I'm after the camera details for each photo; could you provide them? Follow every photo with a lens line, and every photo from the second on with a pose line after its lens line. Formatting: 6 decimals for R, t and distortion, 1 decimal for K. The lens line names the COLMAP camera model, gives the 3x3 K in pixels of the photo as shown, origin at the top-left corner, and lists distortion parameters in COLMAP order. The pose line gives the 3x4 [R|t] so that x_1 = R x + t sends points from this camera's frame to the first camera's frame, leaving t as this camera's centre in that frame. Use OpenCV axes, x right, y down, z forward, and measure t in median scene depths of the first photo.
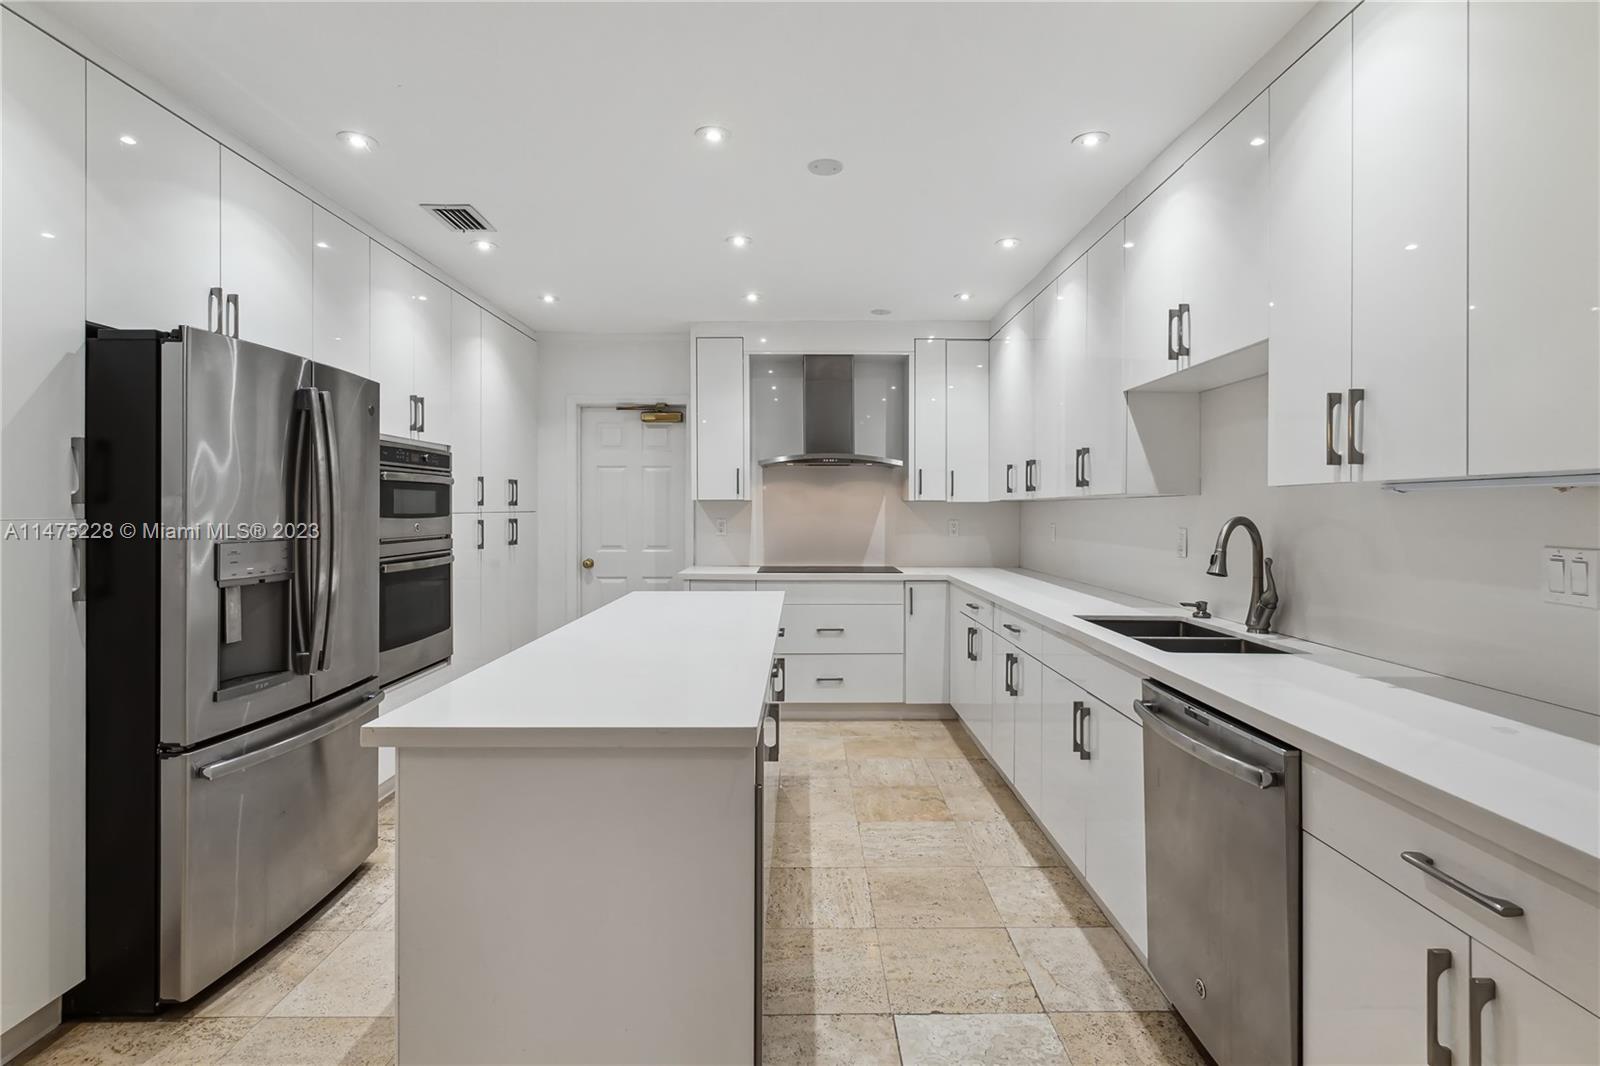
lens RADIAL K [[756.1, 0, 801.1], [0, 756.1, 507.0], [0, 0, 1]] dist [0.000779, 0.000042]
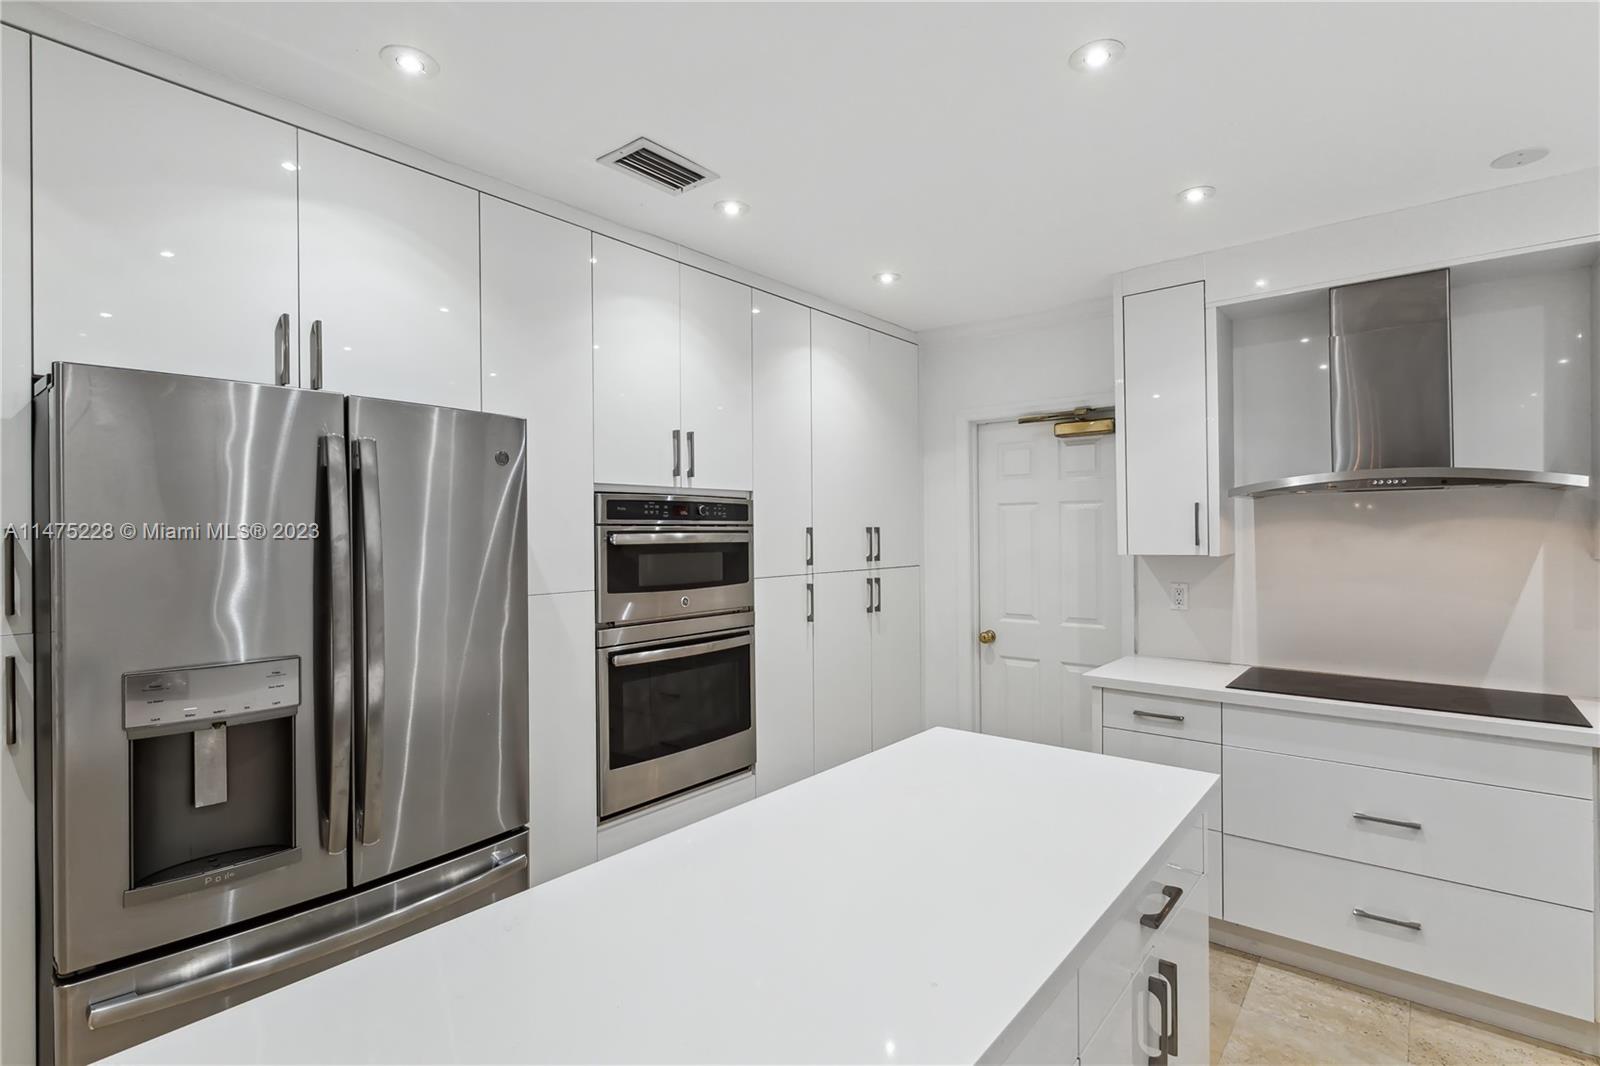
lens RADIAL K [[777.1, 0, 800.0], [0, 777.1, 533.0], [0, 0, 1]] dist [0.001705, 0.000347]
pose [[0.777236, -0.008016, -0.629158, 0.059834], [0.008746, 0.999960, -0.001936, -0.030022], [0.629149, -0.003998, 0.777275, 0.341987]]
